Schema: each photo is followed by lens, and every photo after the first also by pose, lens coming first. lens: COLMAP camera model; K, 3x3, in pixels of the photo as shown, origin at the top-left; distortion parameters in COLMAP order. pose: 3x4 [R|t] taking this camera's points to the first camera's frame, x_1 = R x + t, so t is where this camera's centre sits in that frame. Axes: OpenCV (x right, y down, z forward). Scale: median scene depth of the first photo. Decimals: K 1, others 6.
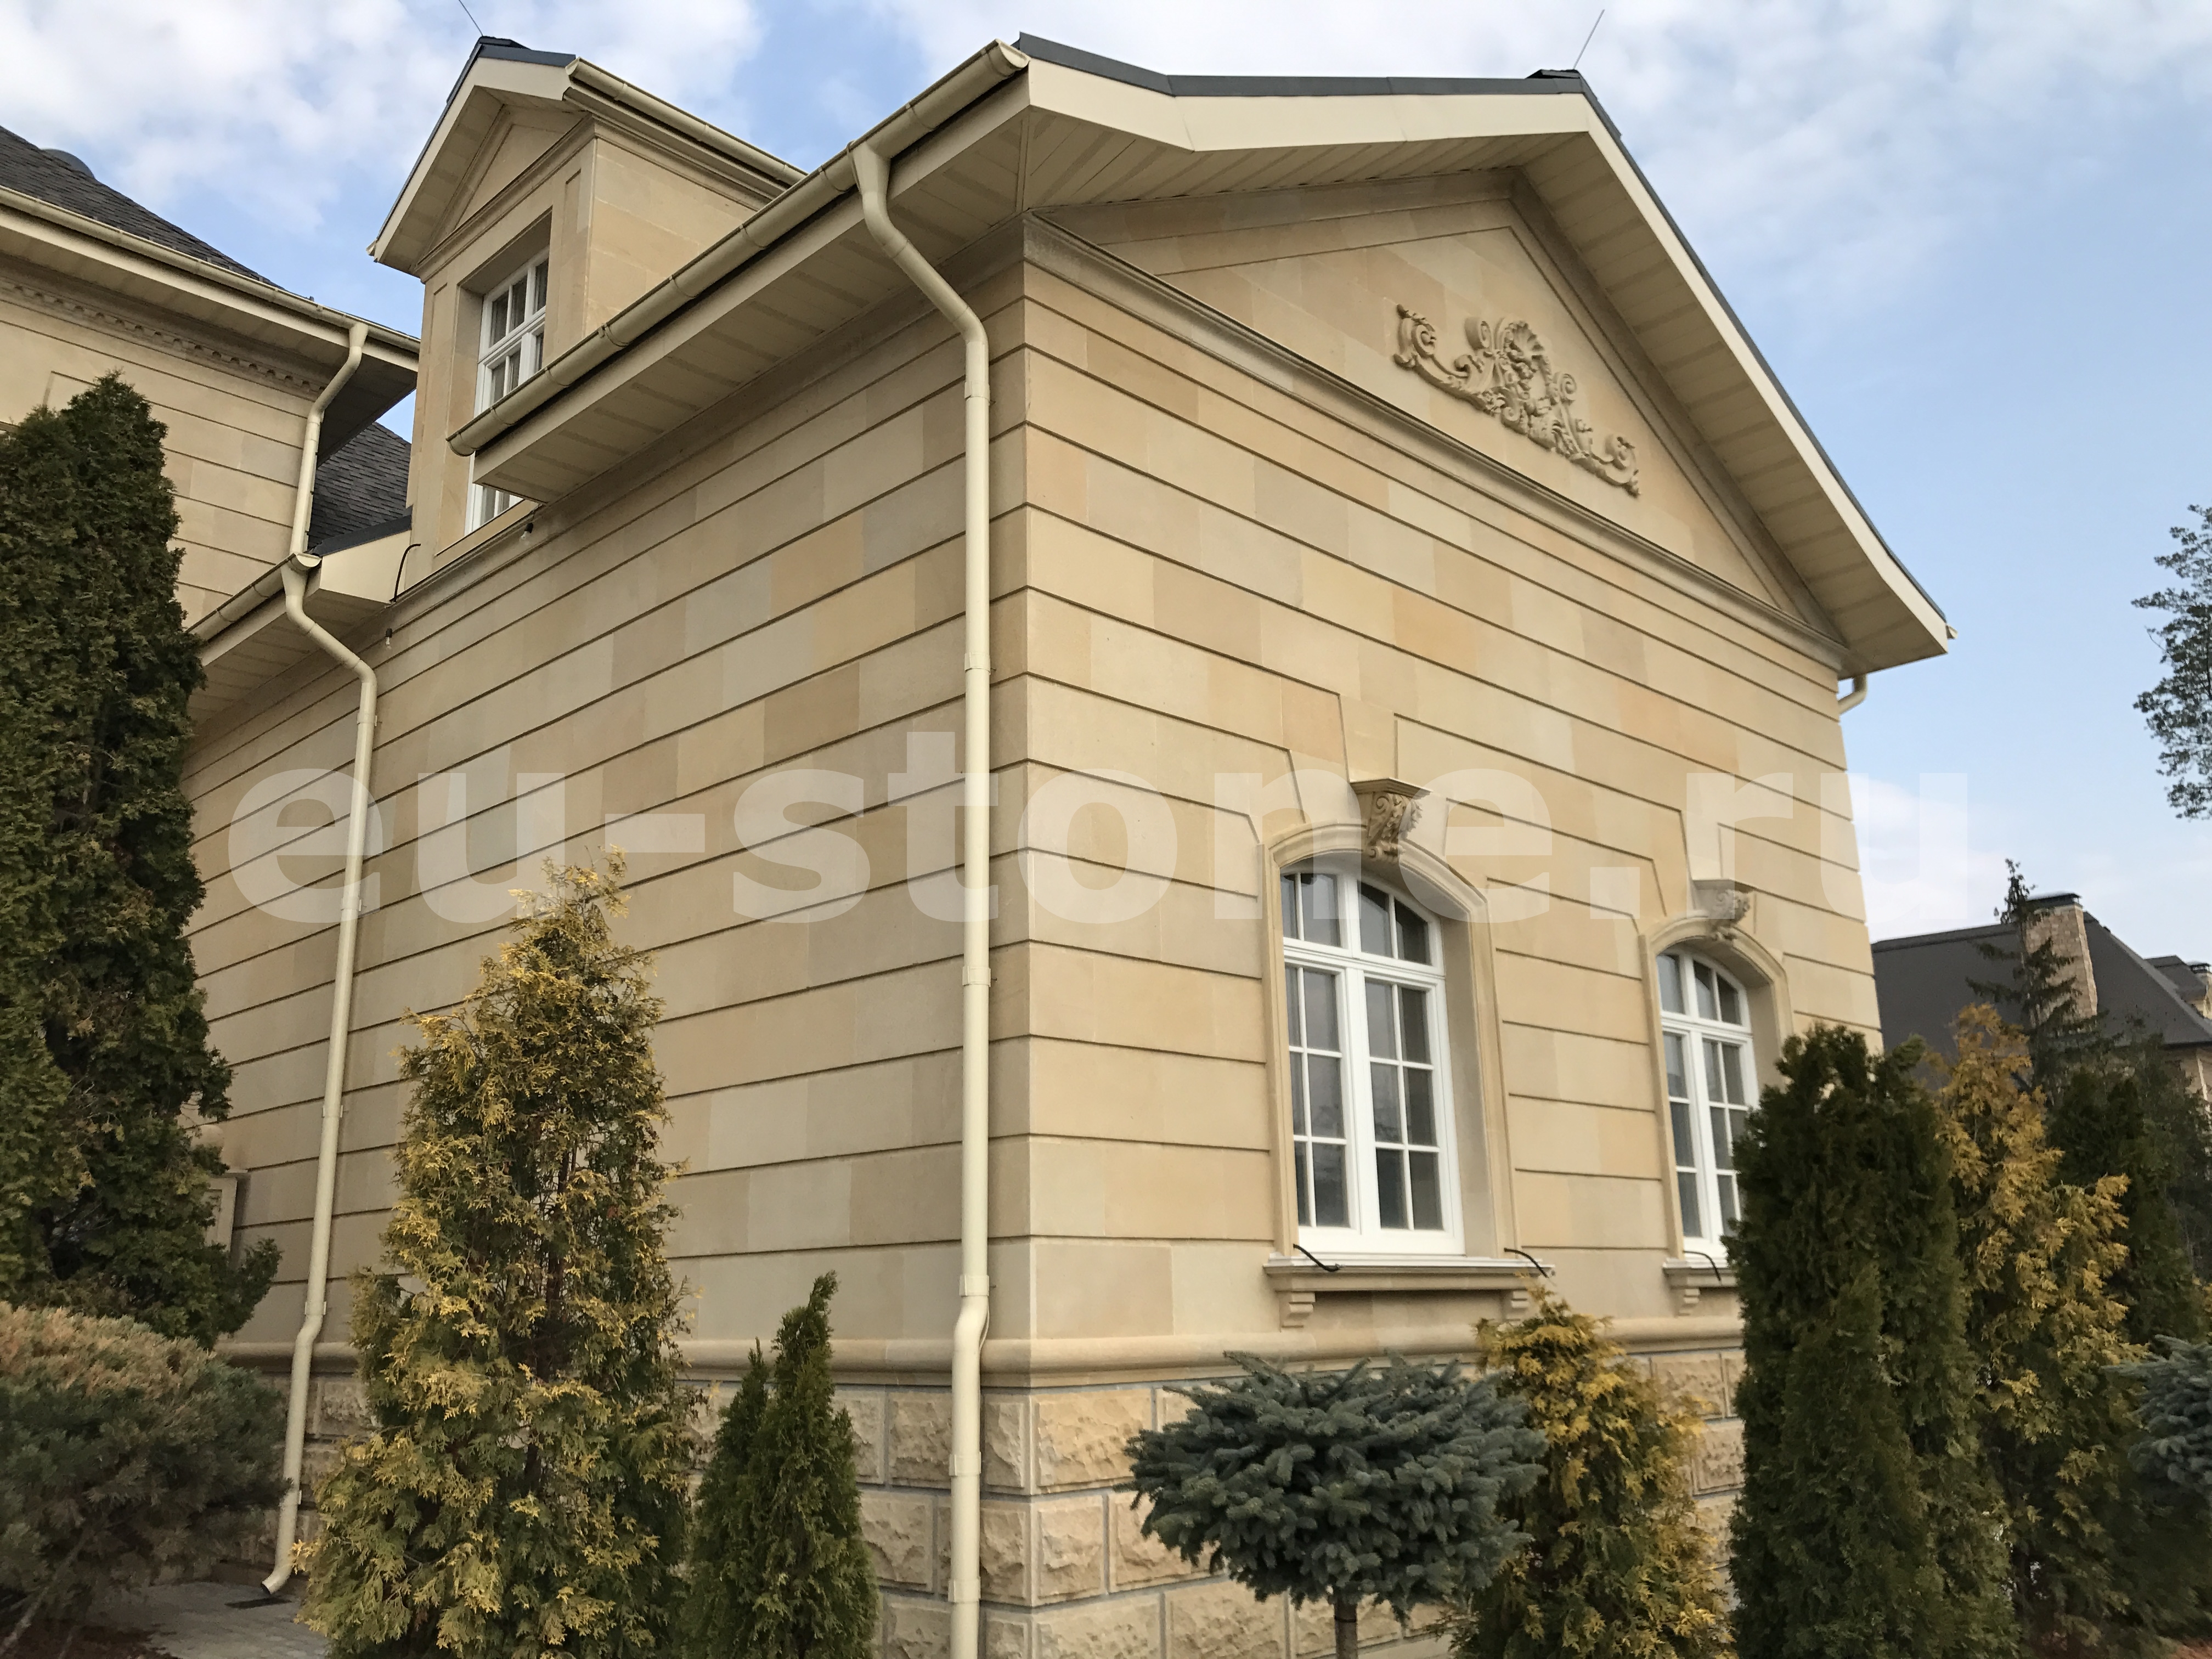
lens RADIAL K [[1805.4, 0, 1106.0], [0, 1805.4, 829.5], [0, 0, 1]] dist [0.049365, -0.059964]
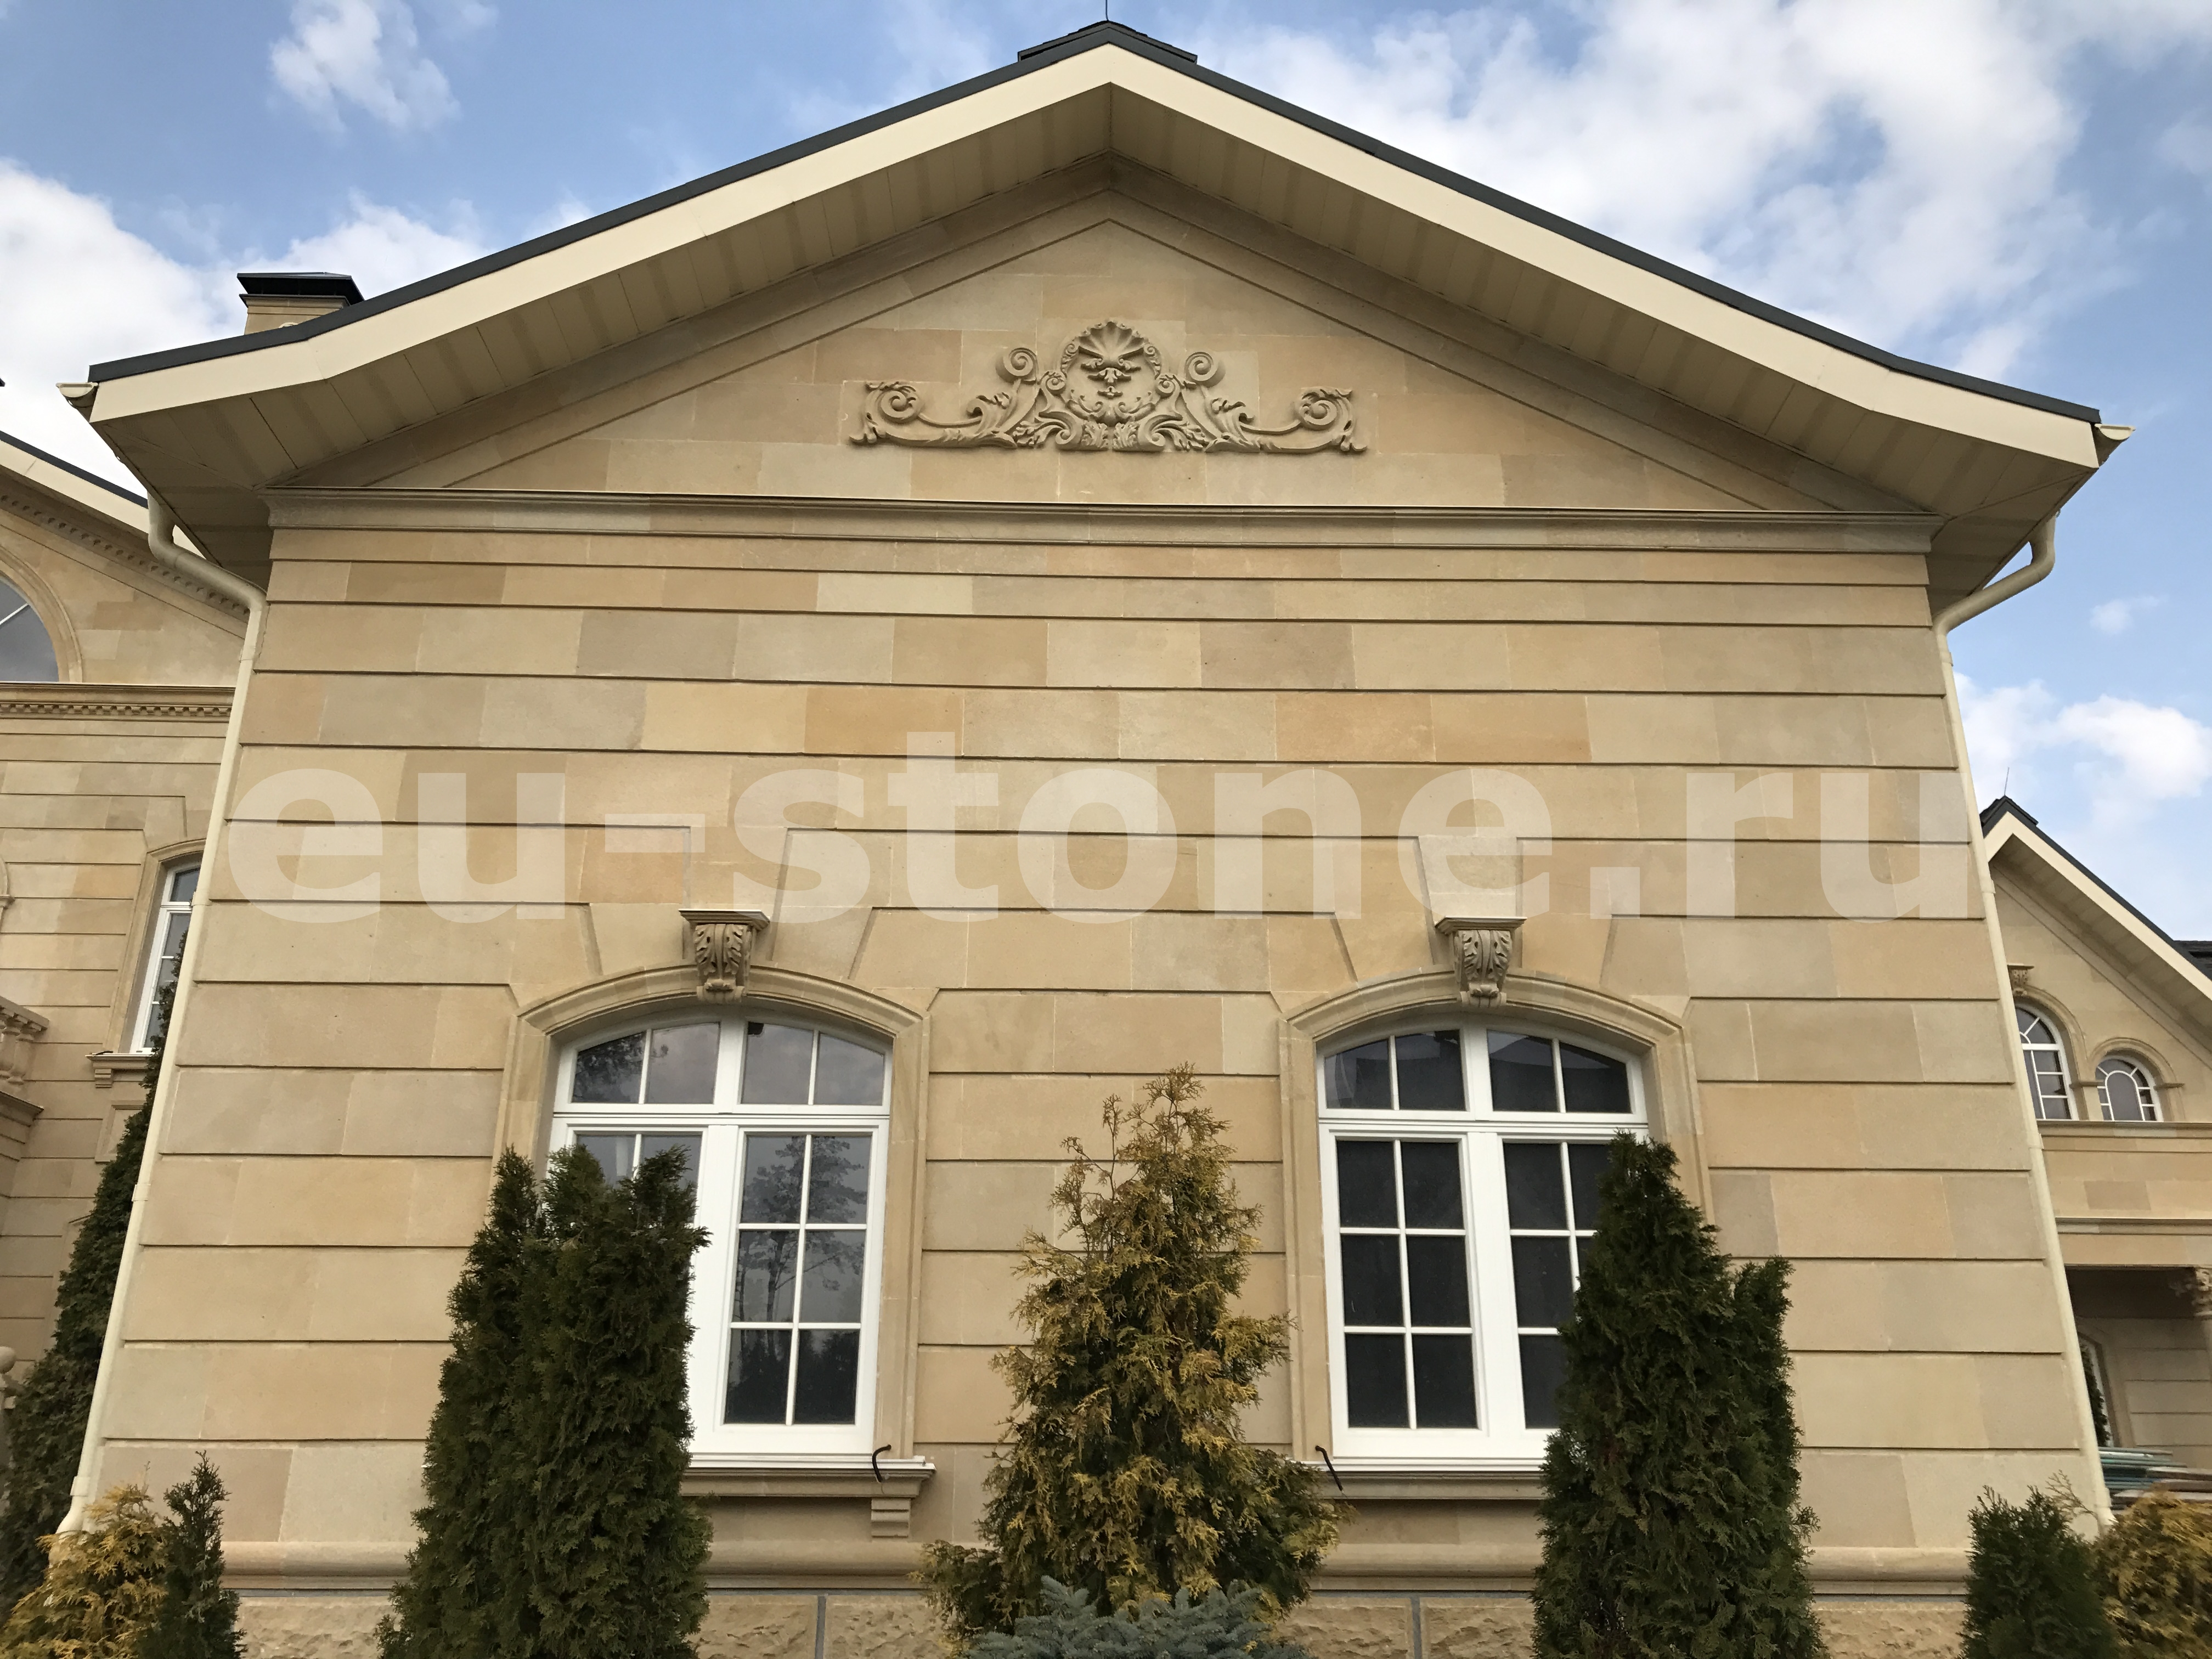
lens RADIAL K [[1805.4, 0, 1106.0], [0, 1805.4, 829.5], [0, 0, 1]] dist [0.049365, -0.059964]
pose [[0.736525, -0.220194, -0.639567, 0.785907], [0.156129, 0.975340, -0.155999, 0.092463], [0.658145, 0.015042, 0.752741, 0.397871]]
